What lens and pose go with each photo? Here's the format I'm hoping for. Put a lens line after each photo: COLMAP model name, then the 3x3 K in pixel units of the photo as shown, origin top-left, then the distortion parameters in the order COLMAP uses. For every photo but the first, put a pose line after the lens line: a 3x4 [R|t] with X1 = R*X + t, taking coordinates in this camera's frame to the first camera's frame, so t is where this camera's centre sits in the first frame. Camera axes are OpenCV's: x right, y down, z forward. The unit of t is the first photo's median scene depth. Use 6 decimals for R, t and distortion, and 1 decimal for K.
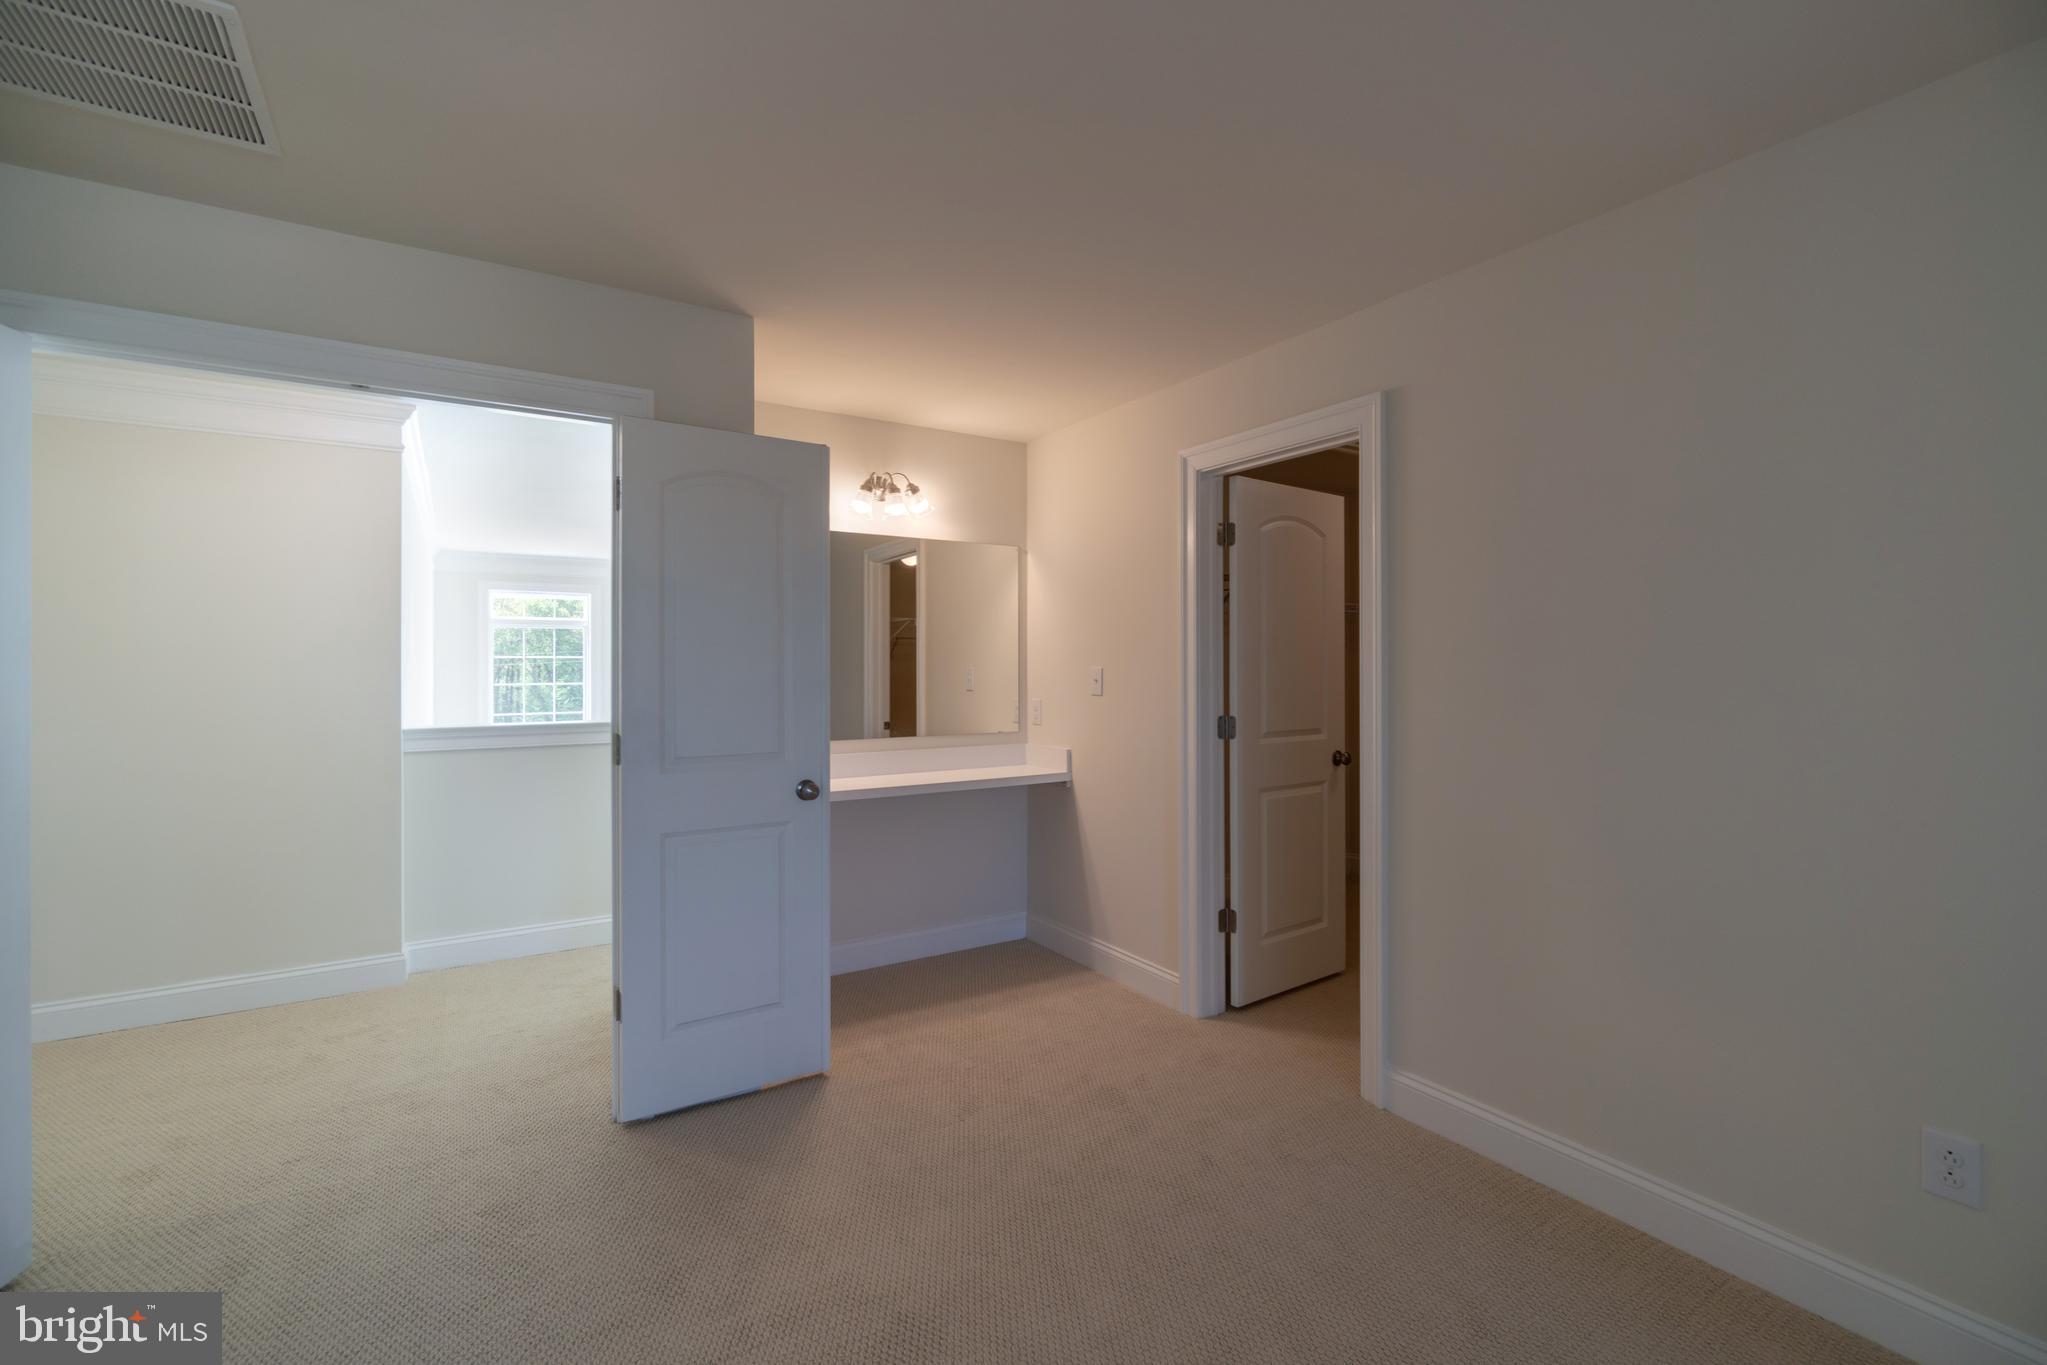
lens RADIAL K [[891.0, 0, 1052.3], [0, 891.0, 659.4], [0, 0, 1]] dist [0.000278, 0.000368]
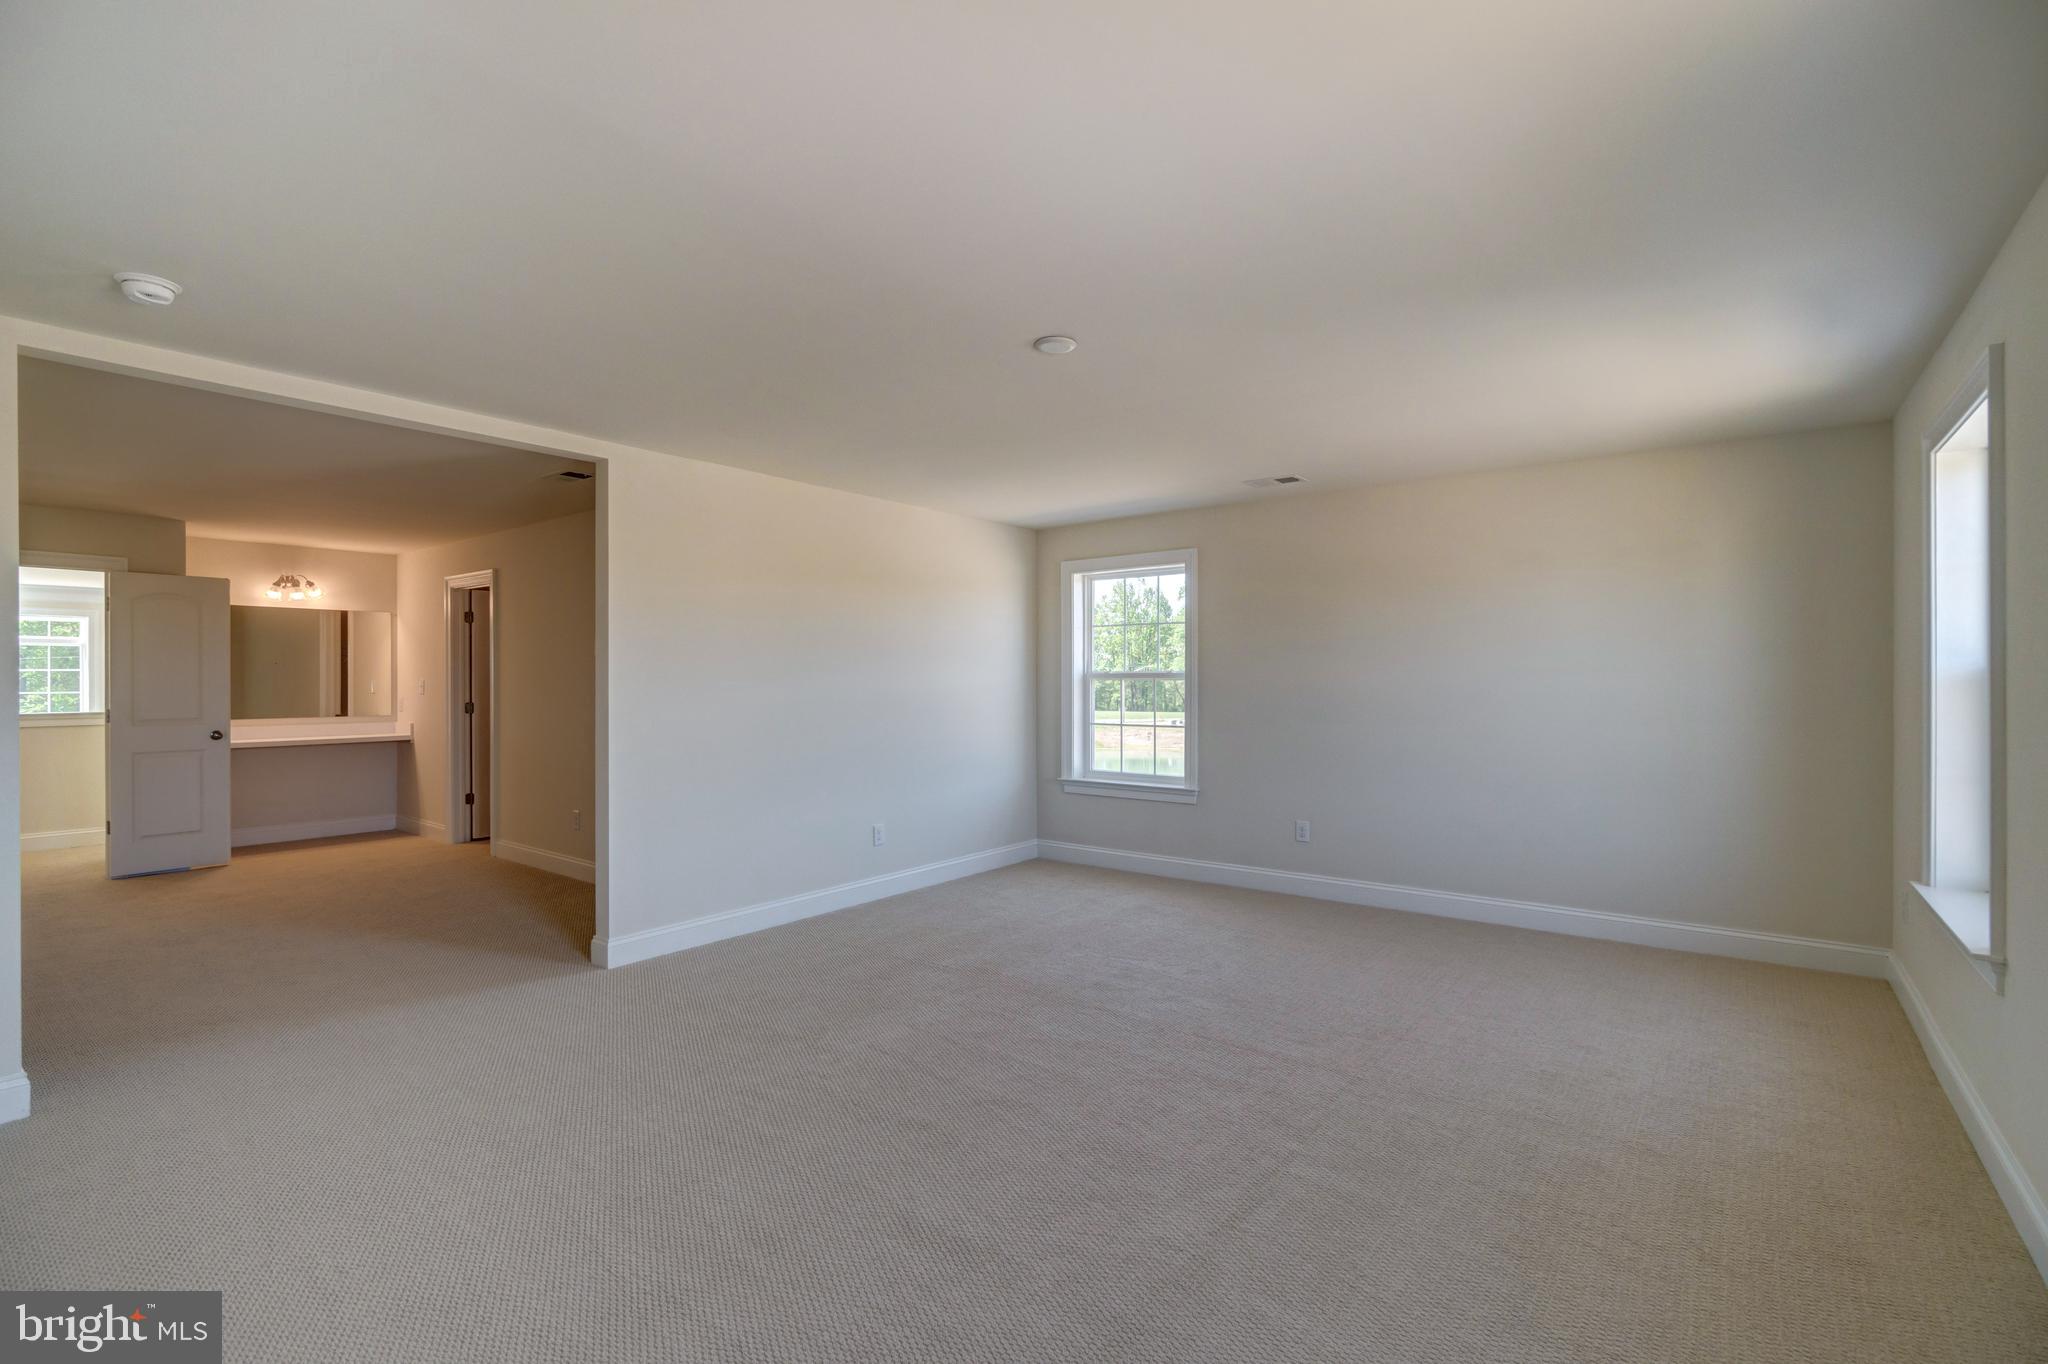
lens RADIAL K [[906.1, 0, 1016.3], [0, 906.1, 671.2], [0, 0, 1]] dist [-0.003016, 0.001169]
pose [[0.948867, -0.001182, 0.315675, 0.671210], [-0.000095, 0.999992, 0.004028, -0.016561], [-0.315678, -0.003852, 0.948859, -1.311102]]
